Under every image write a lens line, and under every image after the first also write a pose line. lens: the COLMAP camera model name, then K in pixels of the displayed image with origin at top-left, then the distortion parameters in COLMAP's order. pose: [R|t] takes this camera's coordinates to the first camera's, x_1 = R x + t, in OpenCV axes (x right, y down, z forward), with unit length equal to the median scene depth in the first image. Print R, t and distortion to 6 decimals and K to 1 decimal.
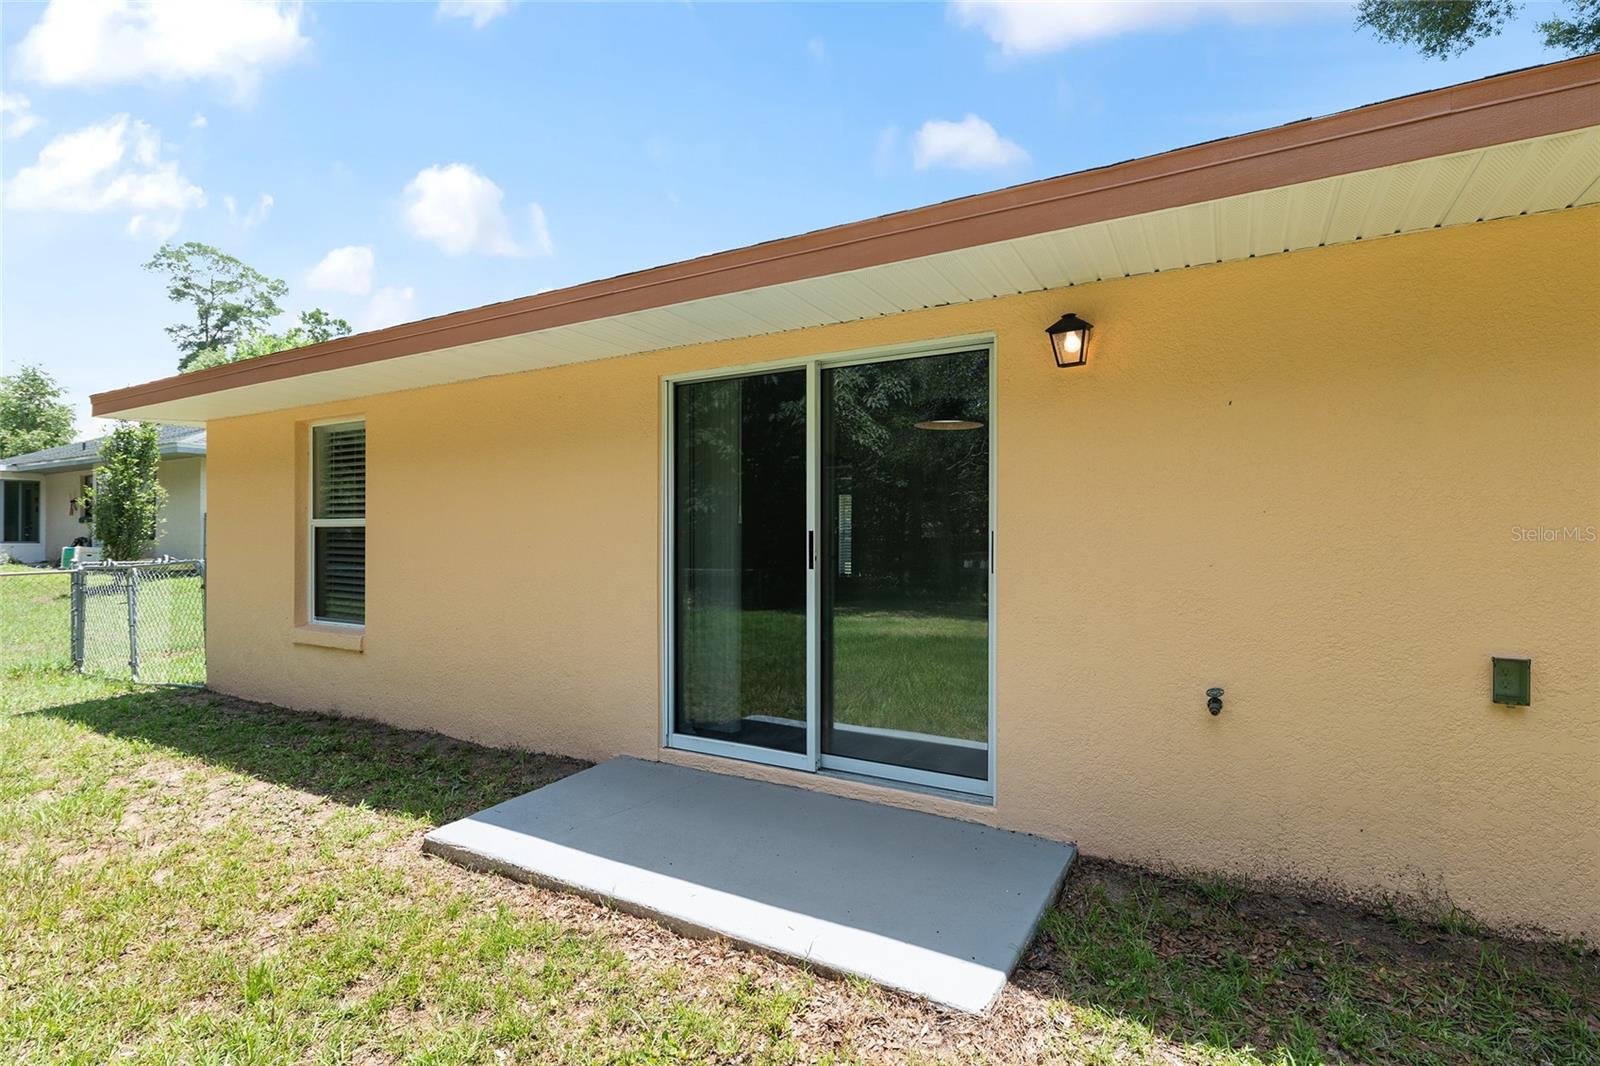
lens RADIAL K [[784.5, 0, 789.7], [0, 784.5, 539.0], [0, 0, 1]] dist [0.002566, 0.000042]
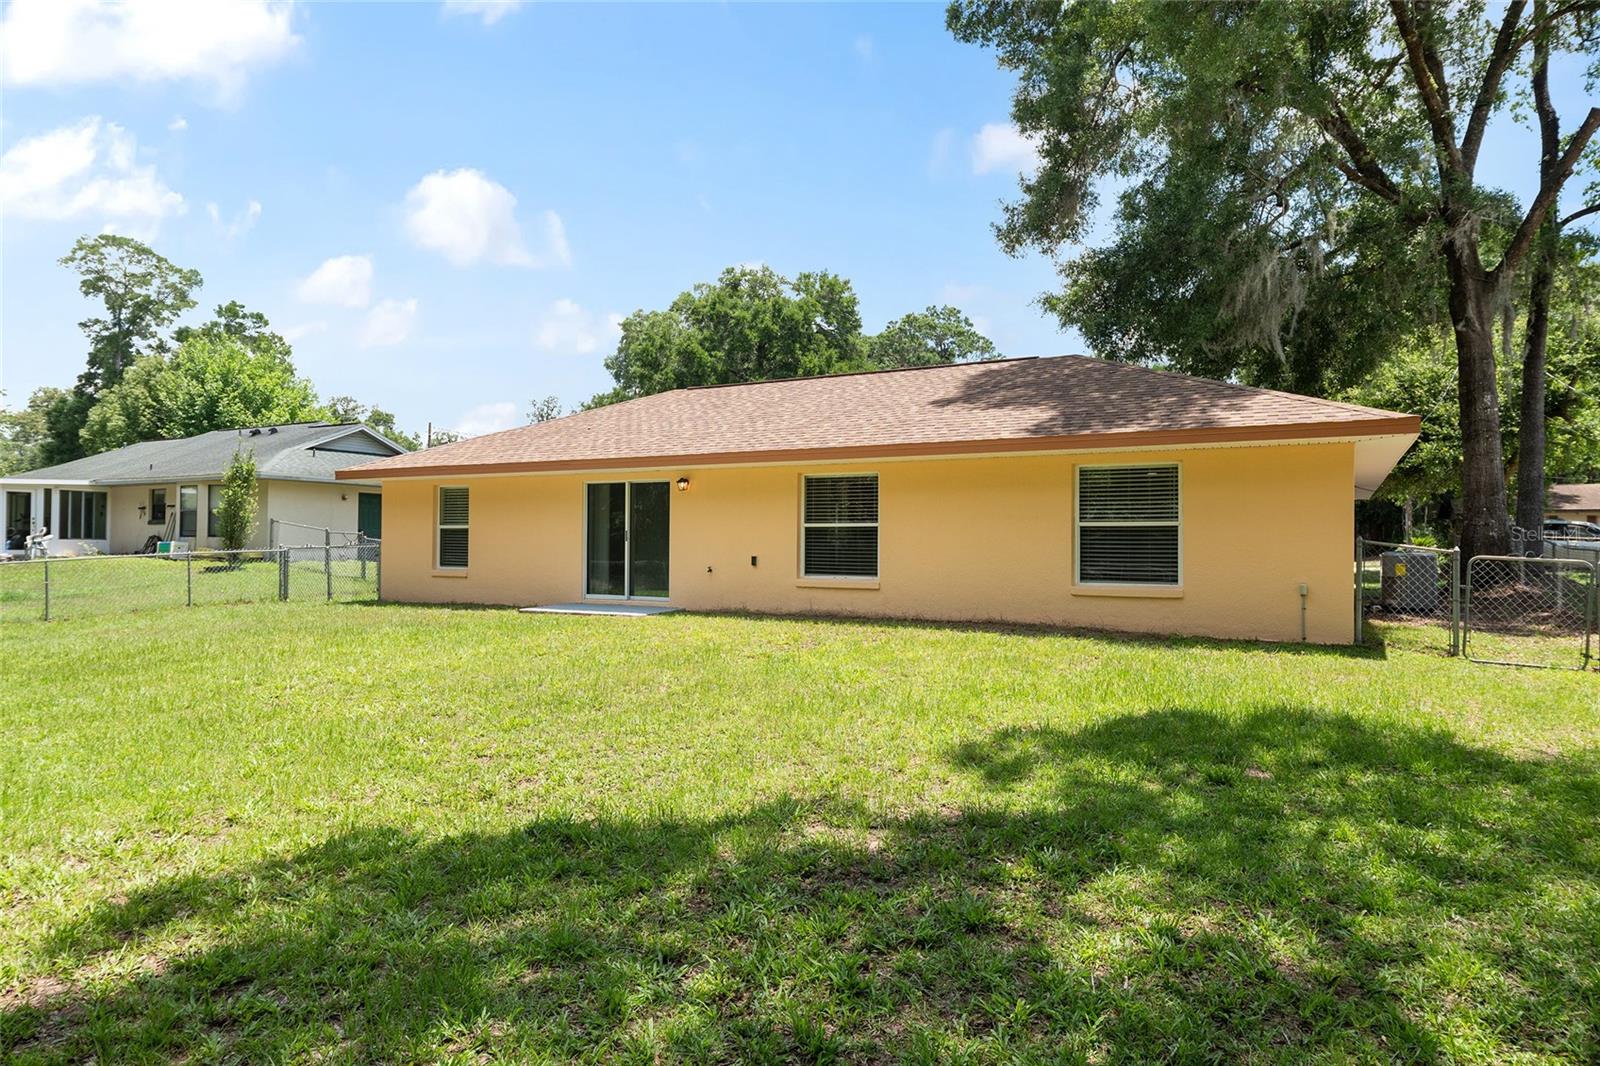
lens RADIAL K [[950.5, 0, 793.2], [0, 950.5, 534.4], [0, 0, 1]] dist [0.004436, 0.000411]
pose [[0.999100, 0.005075, 0.042122, 0.586535], [-0.004538, 0.999907, -0.012833, 0.058103], [-0.042183, 0.012630, 0.999030, -3.208996]]
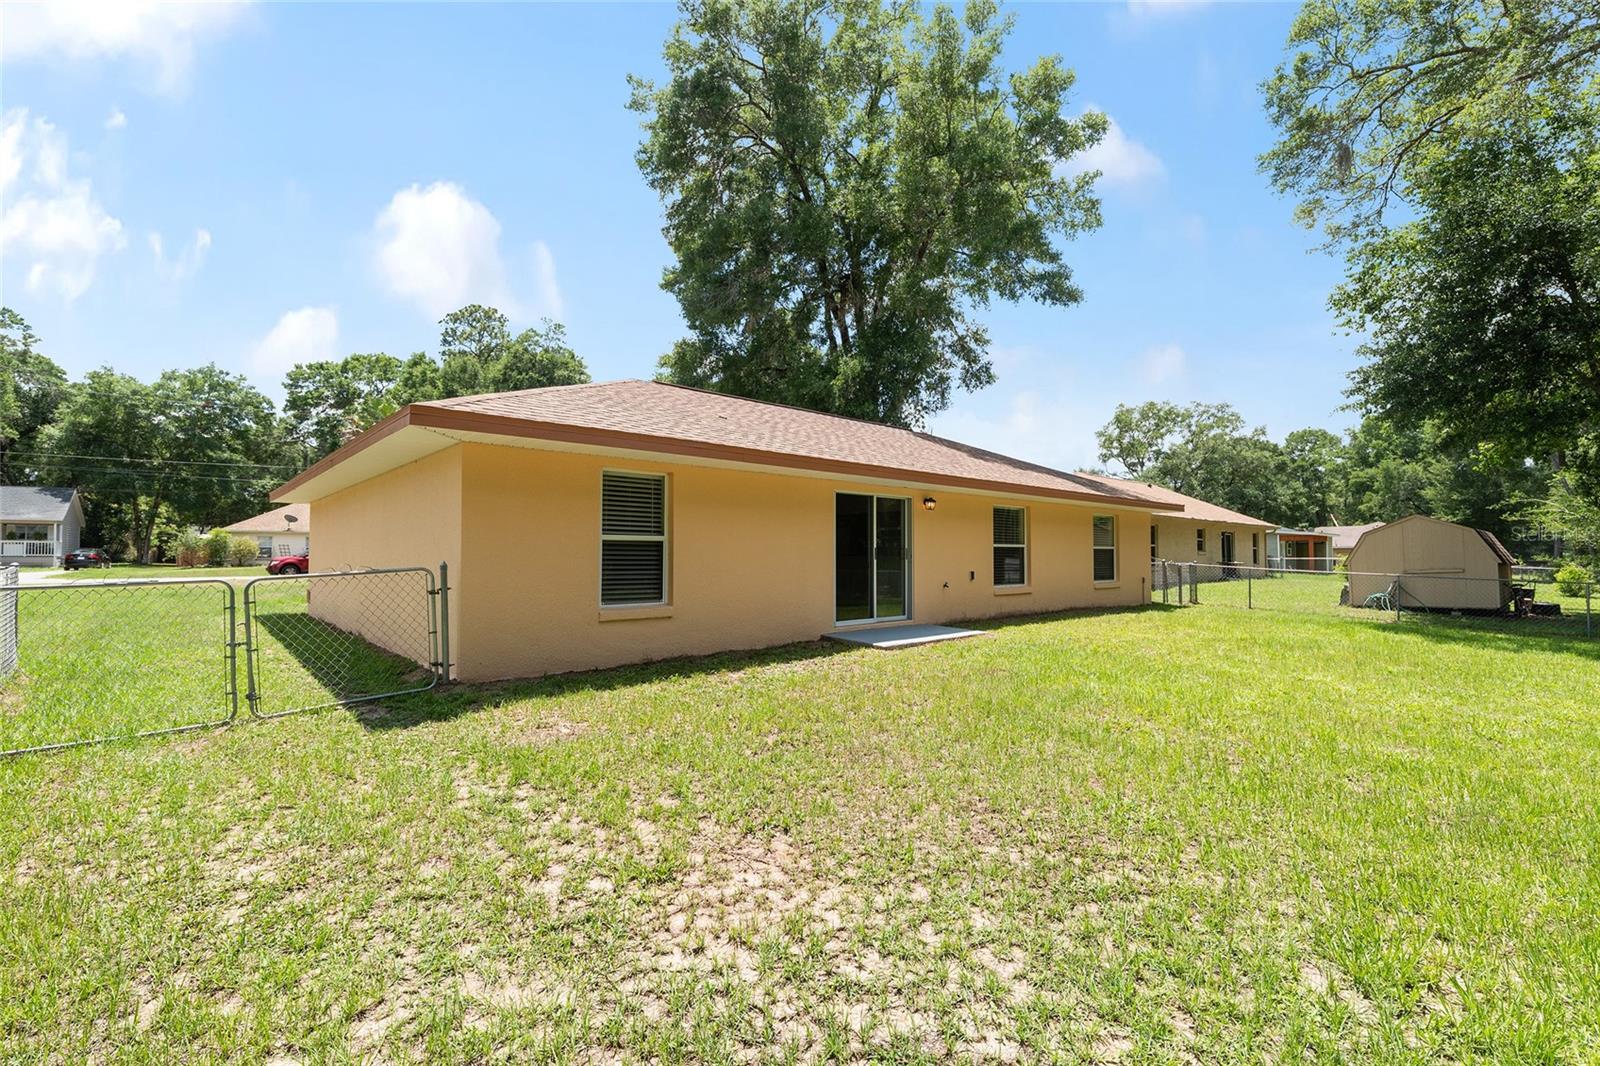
lens RADIAL K [[692.1, 0, 800.0], [0, 692.1, 533.0], [0, 0, 1]] dist [-0.003298, -0.000346]
pose [[0.319319, 0.030164, 0.947167, -2.760975], [0.001931, 0.999470, -0.032481, 0.022637], [-0.947645, 0.012201, 0.319091, 0.394057]]
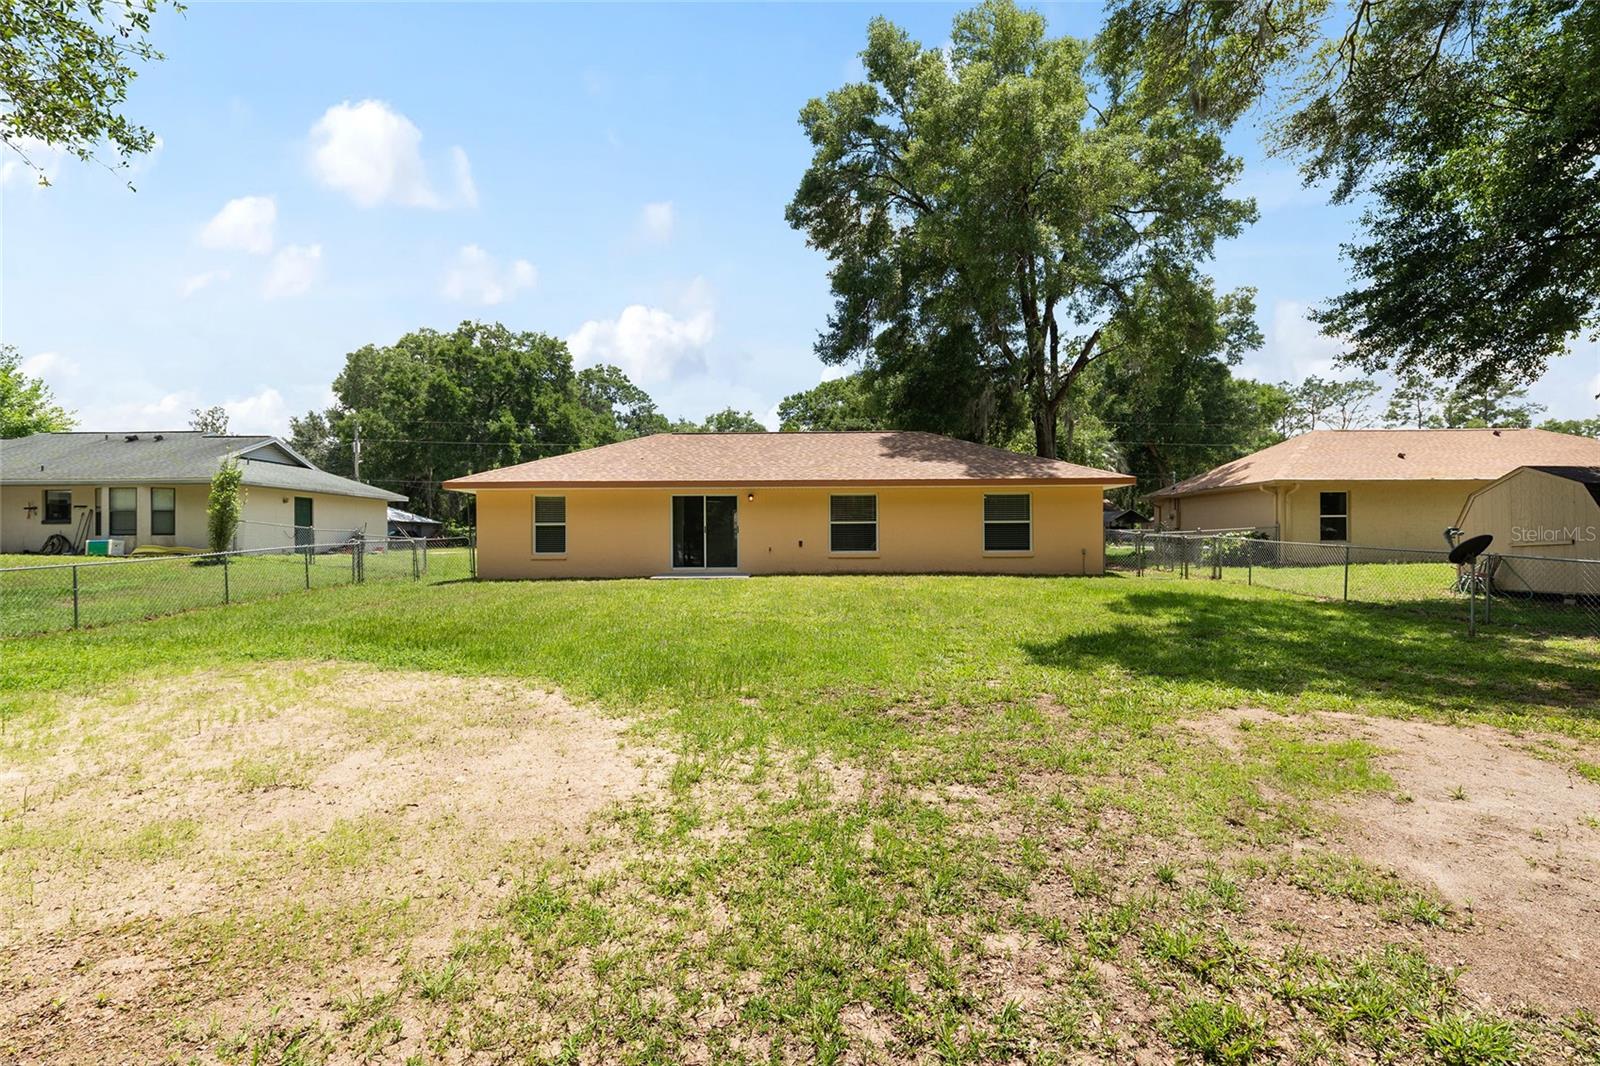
lens RADIAL K [[692.1, 0, 800.0], [0, 692.1, 533.0], [0, 0, 1]] dist [-0.003298, -0.000346]
pose [[0.862247, -0.002042, 0.506483, -1.837807], [0.008290, 0.999915, -0.010081, 0.091347], [-0.506419, 0.012891, 0.862191, -3.485552]]
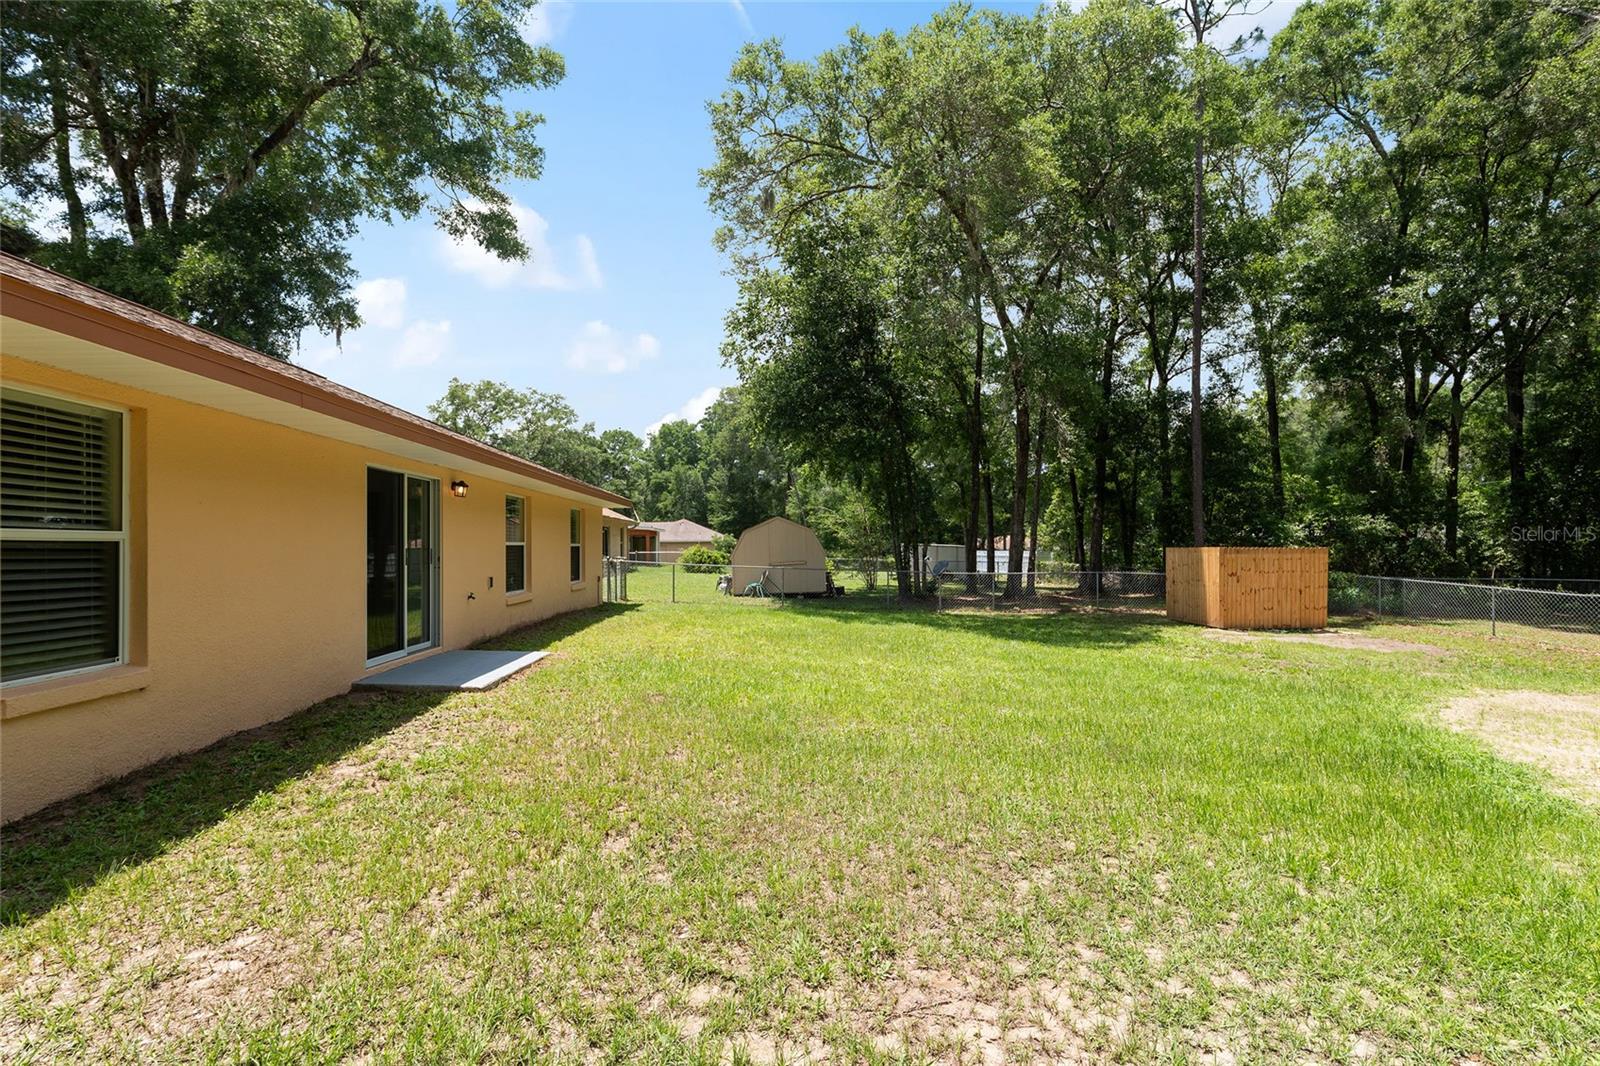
lens RADIAL K [[784.5, 0, 789.7], [0, 784.5, 539.0], [0, 0, 1]] dist [0.002566, 0.000042]
pose [[-0.529317, 0.009730, 0.848368, -2.458615], [0.005128, 0.999953, -0.008269, -0.011340], [-0.848409, -0.000027, -0.529342, 1.265609]]
